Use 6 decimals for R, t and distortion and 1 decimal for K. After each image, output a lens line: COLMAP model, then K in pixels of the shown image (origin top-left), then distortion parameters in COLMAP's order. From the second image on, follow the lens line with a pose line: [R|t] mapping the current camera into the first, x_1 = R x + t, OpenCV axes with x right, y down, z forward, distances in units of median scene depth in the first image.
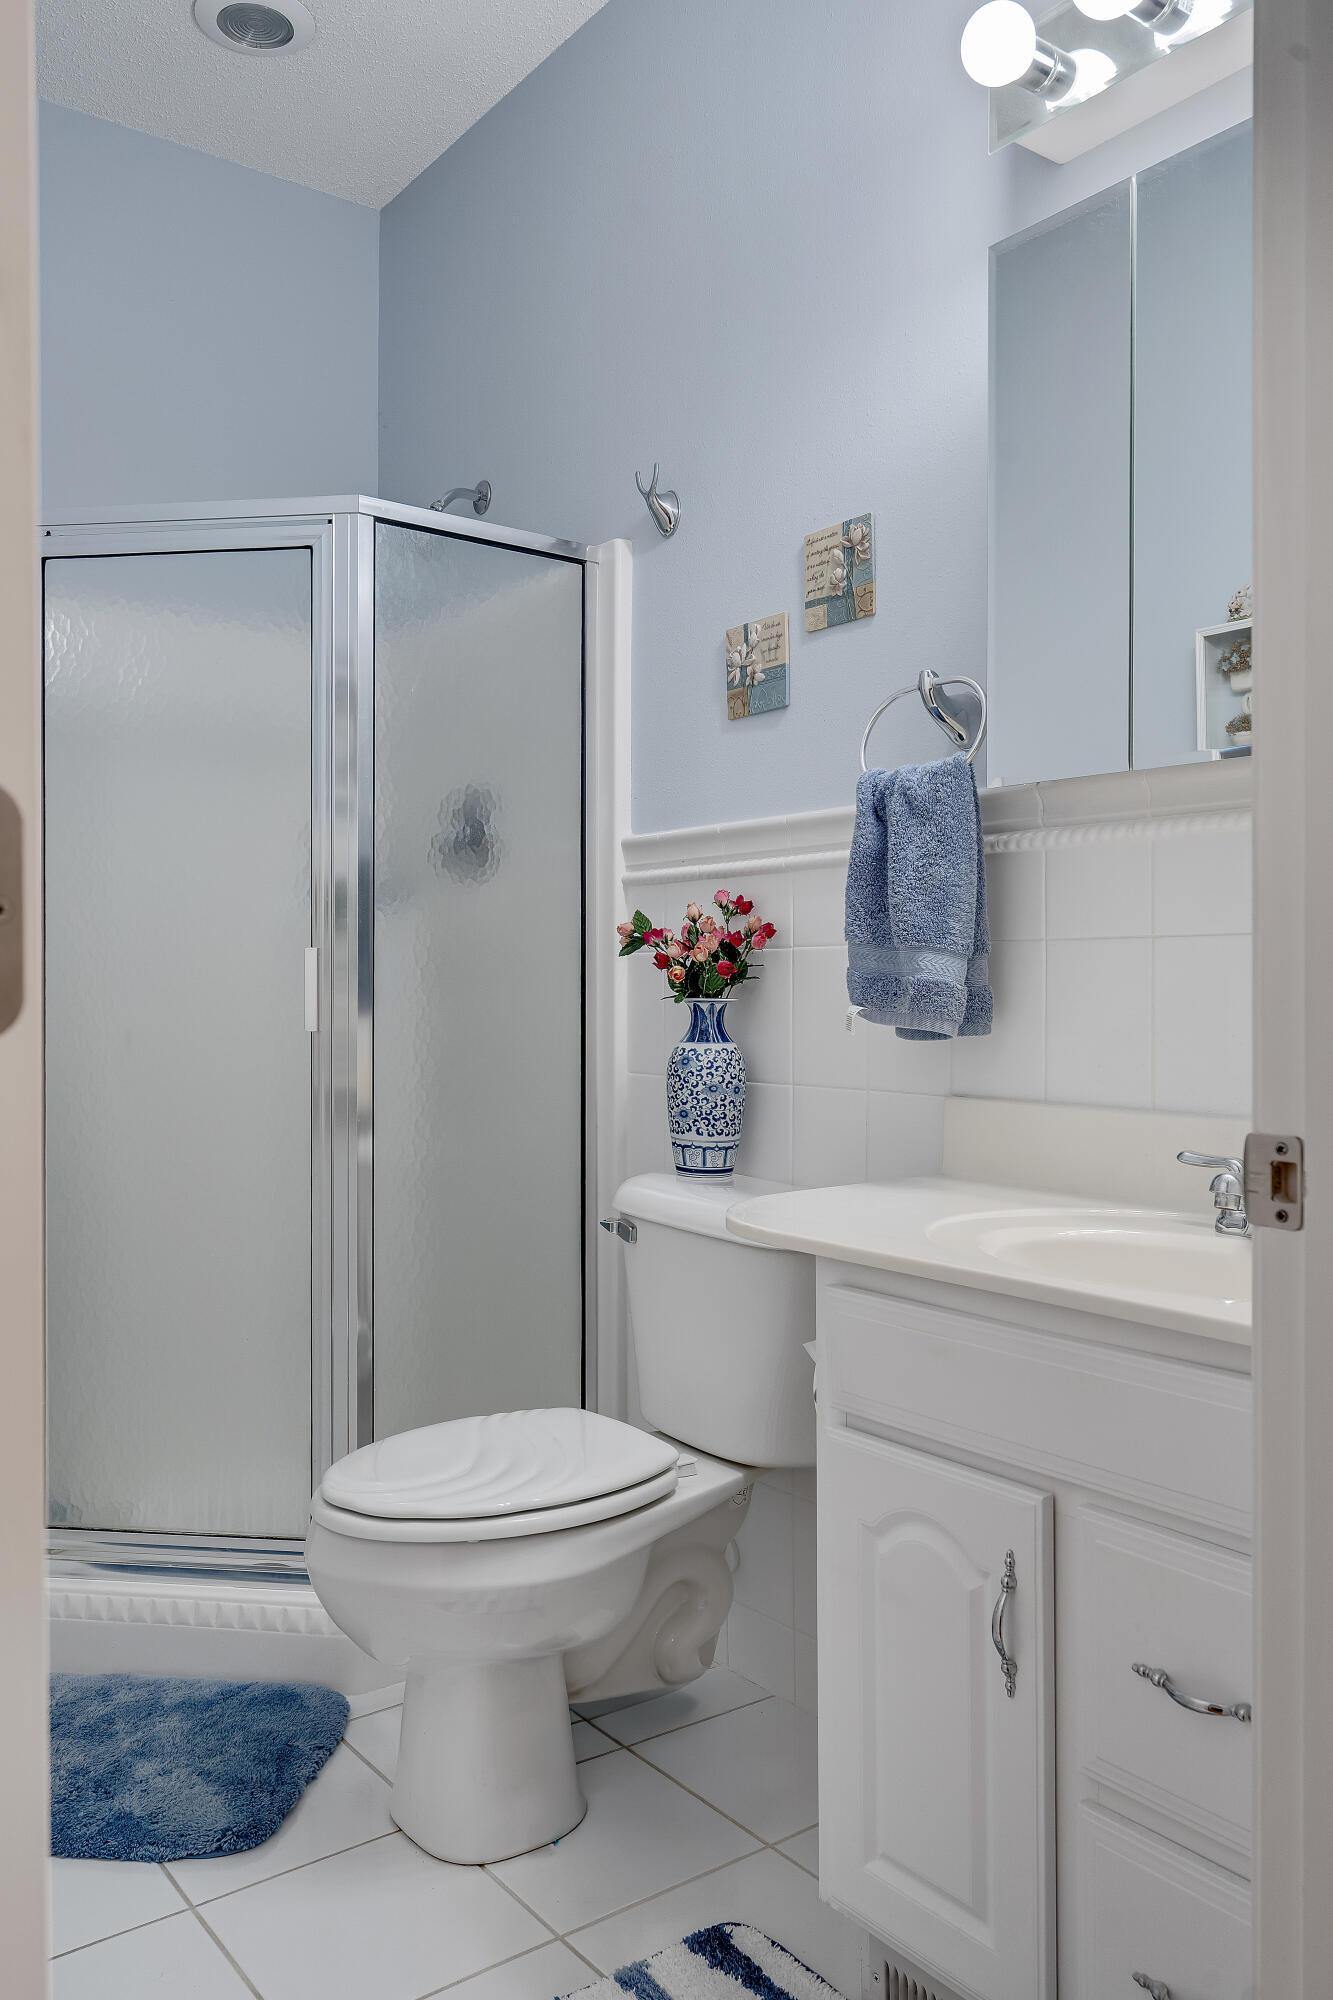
lens RADIAL K [[1484.4, 0, 666.5], [0, 1484.4, 1000.0], [0, 0, 1]] dist [0.006265, 0.006871]
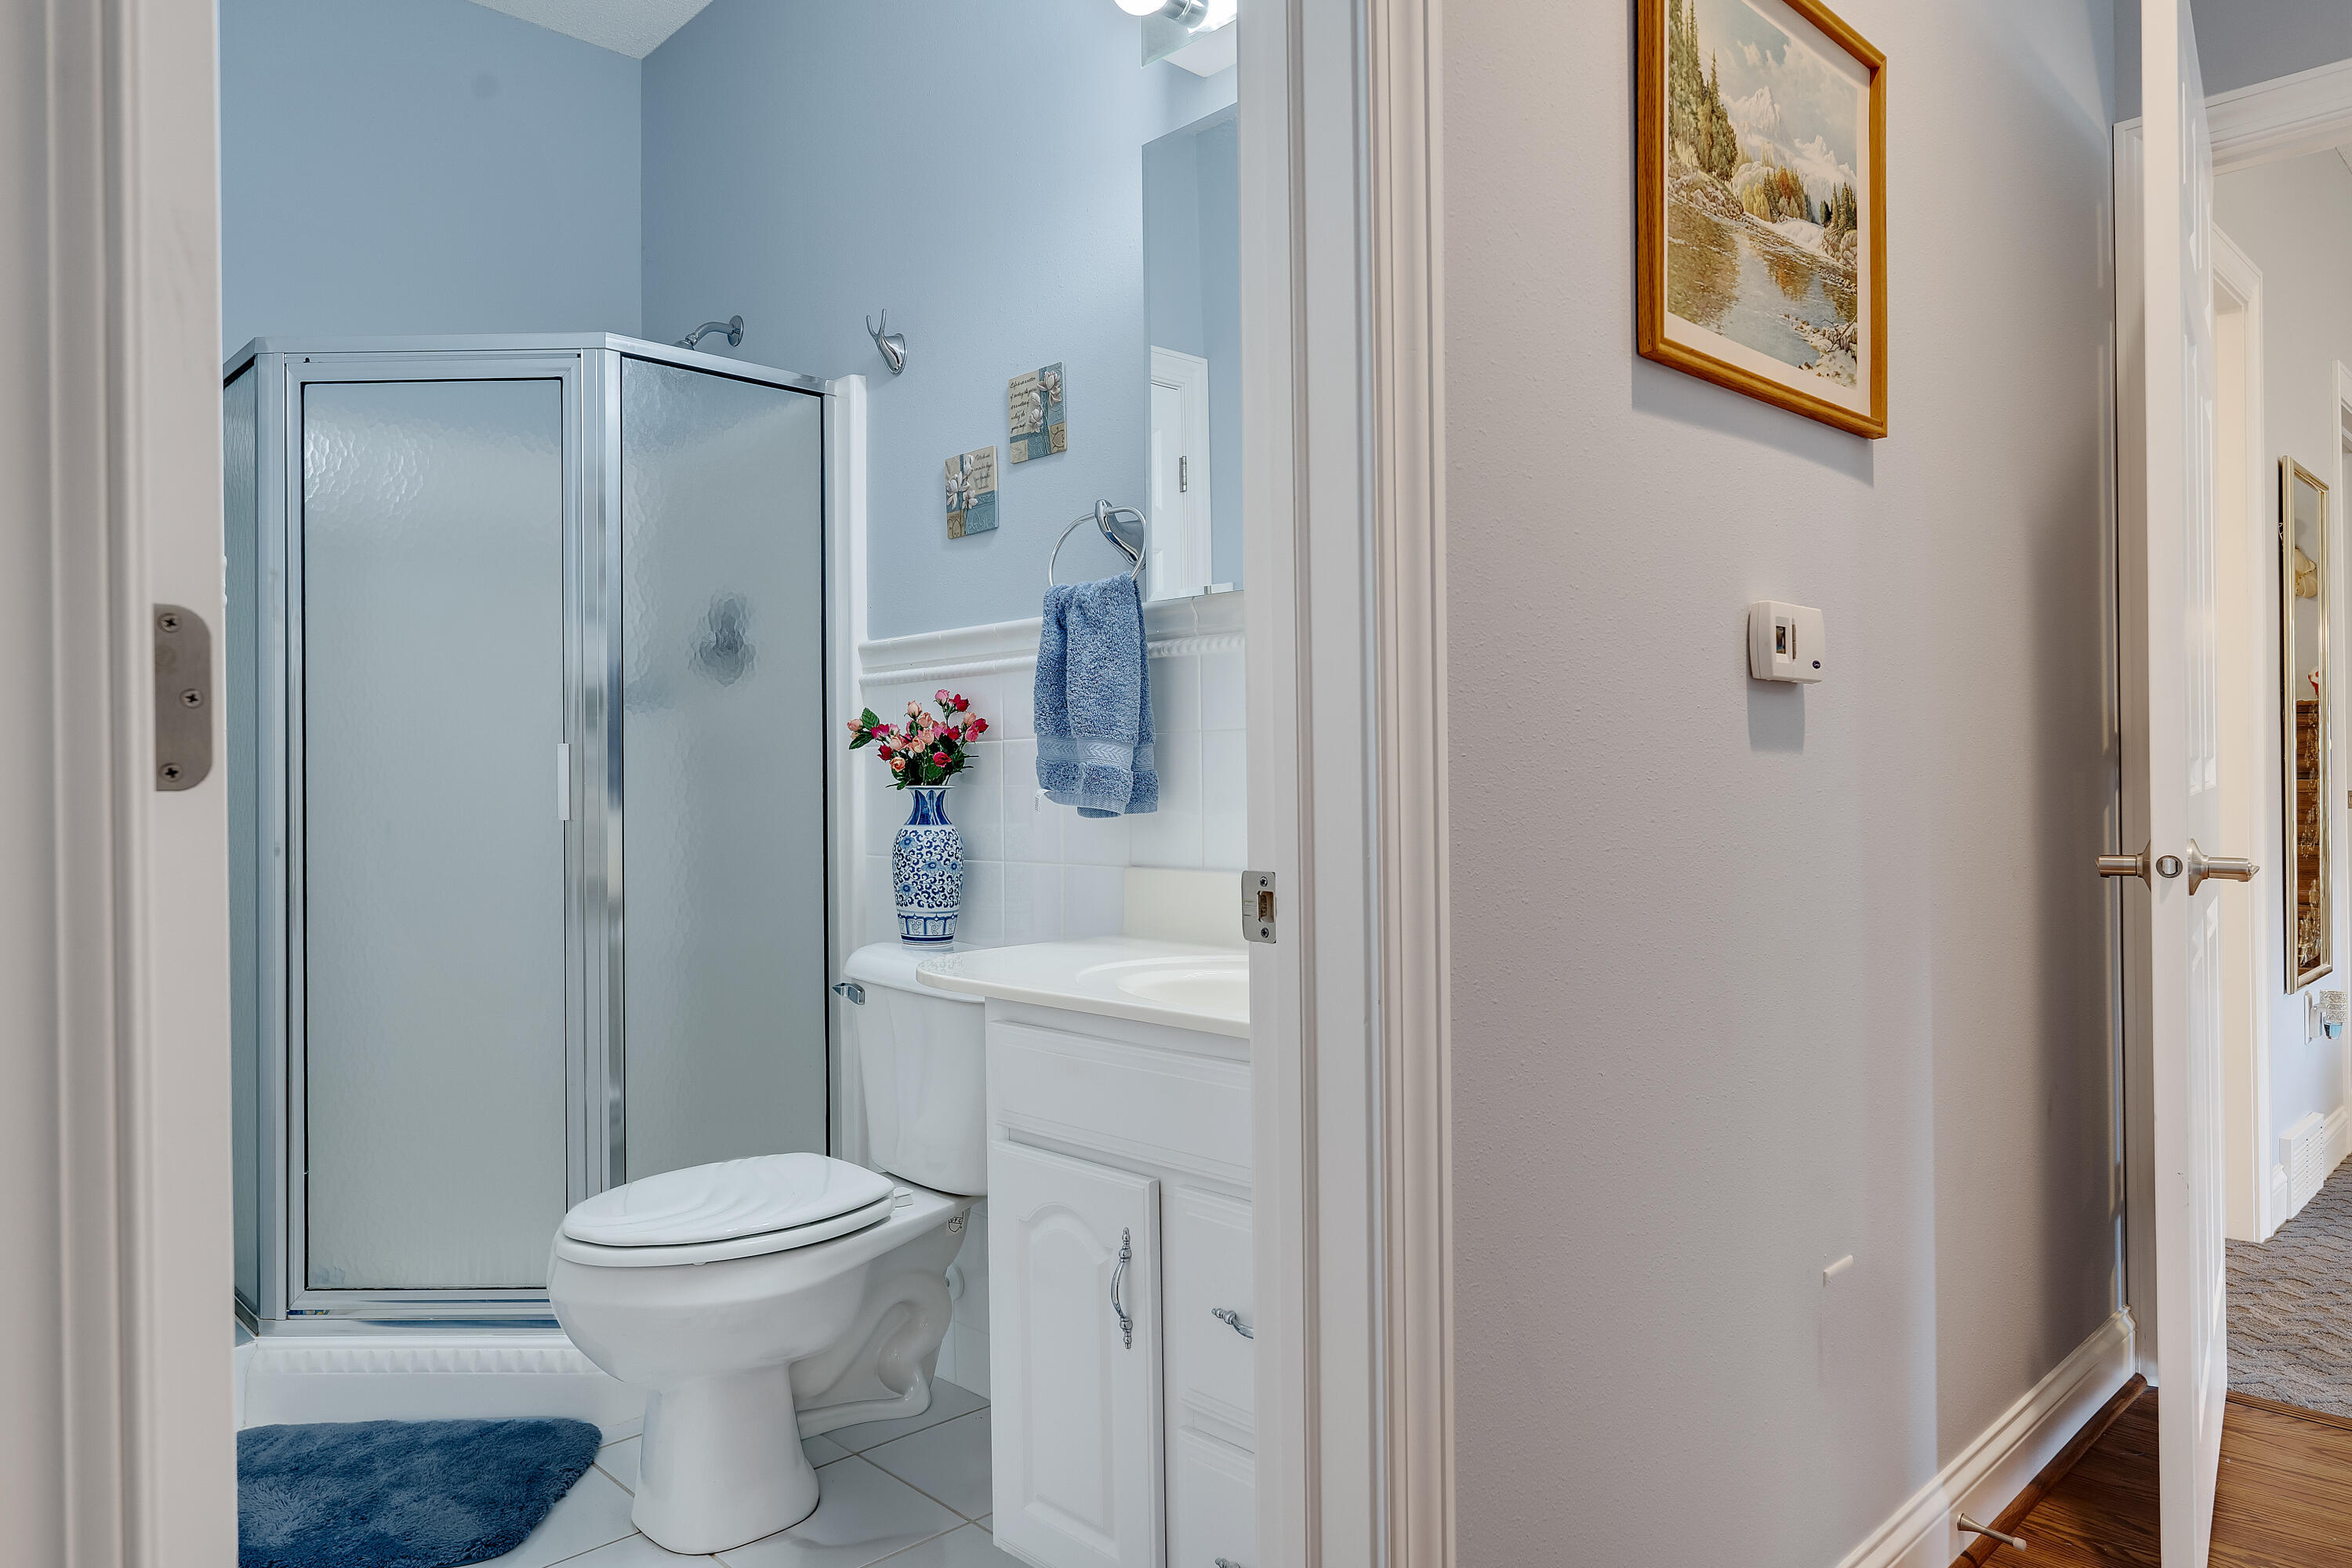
lens RADIAL K [[1480.7, 0, 1176.0], [0, 1480.7, 784.0], [0, 0, 1]] dist [0.006494, 0.001831]
pose [[0.993571, -0.009656, 0.112798, 0.091736], [0.011098, 0.999864, -0.012165, 0.013901], [-0.112665, 0.013338, 0.993543, -0.144867]]
